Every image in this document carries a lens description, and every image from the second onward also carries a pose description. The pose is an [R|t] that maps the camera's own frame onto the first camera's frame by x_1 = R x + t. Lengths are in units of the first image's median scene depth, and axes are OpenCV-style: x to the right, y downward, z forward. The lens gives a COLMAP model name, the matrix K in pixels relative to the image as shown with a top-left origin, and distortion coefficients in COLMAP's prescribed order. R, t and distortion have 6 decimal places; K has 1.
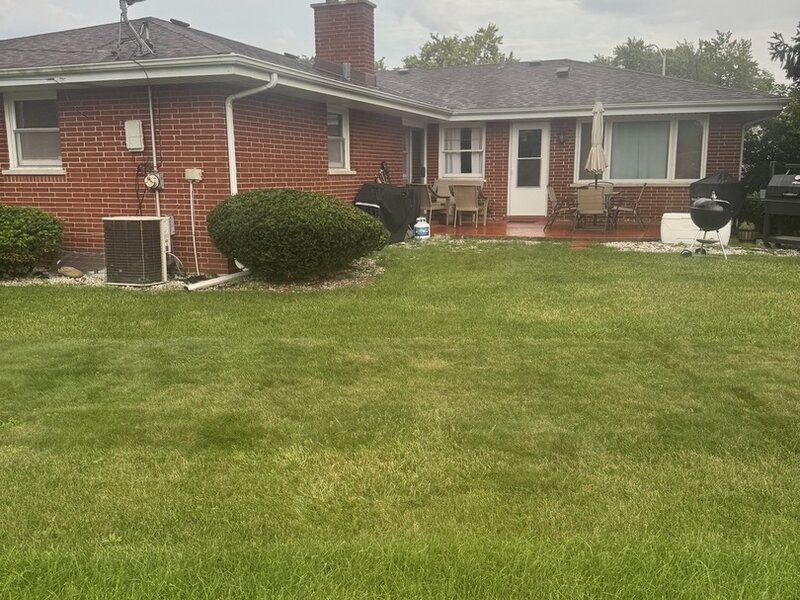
lens RADIAL K [[753.8, 0, 394.4], [0, 753.8, 303.4], [0, 0, 1]] dist [0.166807, -0.338493]
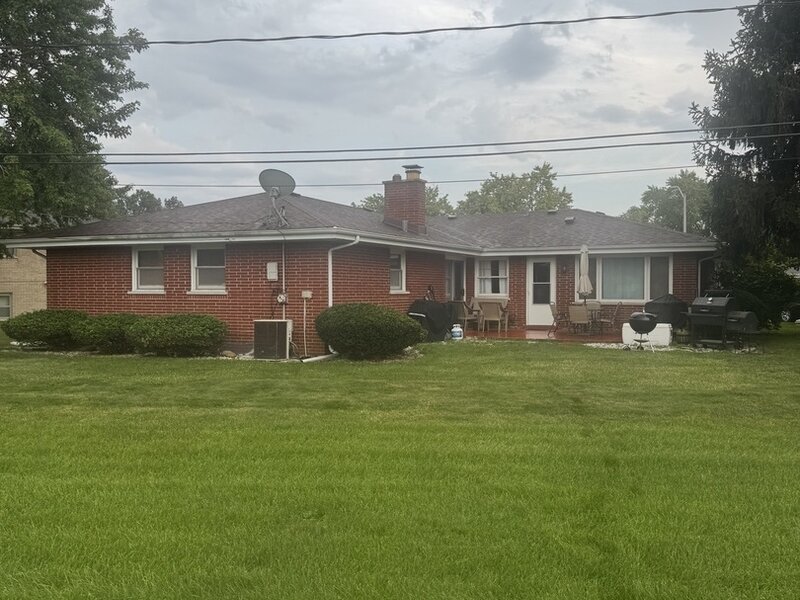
lens RADIAL K [[753.8, 0, 394.4], [0, 753.8, 303.4], [0, 0, 1]] dist [0.166807, -0.338493]
pose [[0.995541, 0.006260, -0.094127, 0.056167], [-0.020645, 0.988066, -0.152640, 0.068255], [0.092048, 0.153903, 0.983789, -0.419419]]
